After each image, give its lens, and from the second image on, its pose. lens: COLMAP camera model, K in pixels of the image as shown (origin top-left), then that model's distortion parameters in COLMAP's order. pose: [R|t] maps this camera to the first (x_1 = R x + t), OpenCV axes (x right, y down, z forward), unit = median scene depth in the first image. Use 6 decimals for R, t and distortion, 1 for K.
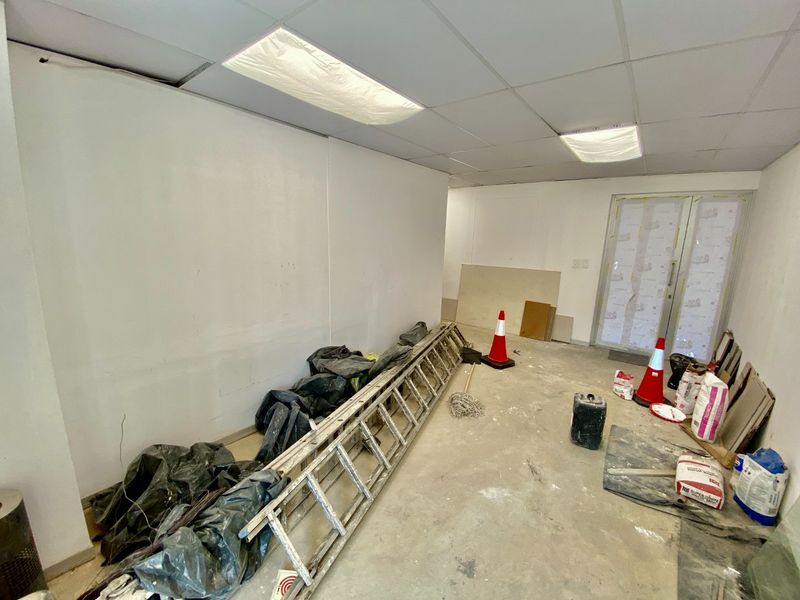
lens RADIAL K [[329.0, 0, 400.0], [0, 329.0, 300.0], [0, 0, 1]] dist [0.000090, -0.000090]
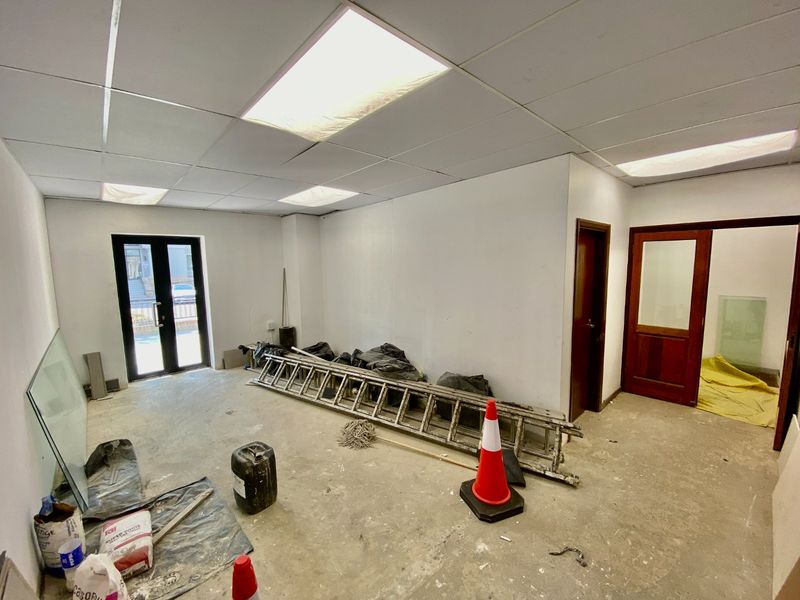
lens RADIAL K [[329.0, 0, 400.0], [0, 329.0, 300.0], [0, 0, 1]] dist [0.000090, -0.000090]
pose [[-0.172949, 0.080640, -0.981624, 1.158374], [-0.186989, 0.975829, 0.113109, -0.213307], [0.967018, 0.203115, -0.153690, 1.252667]]
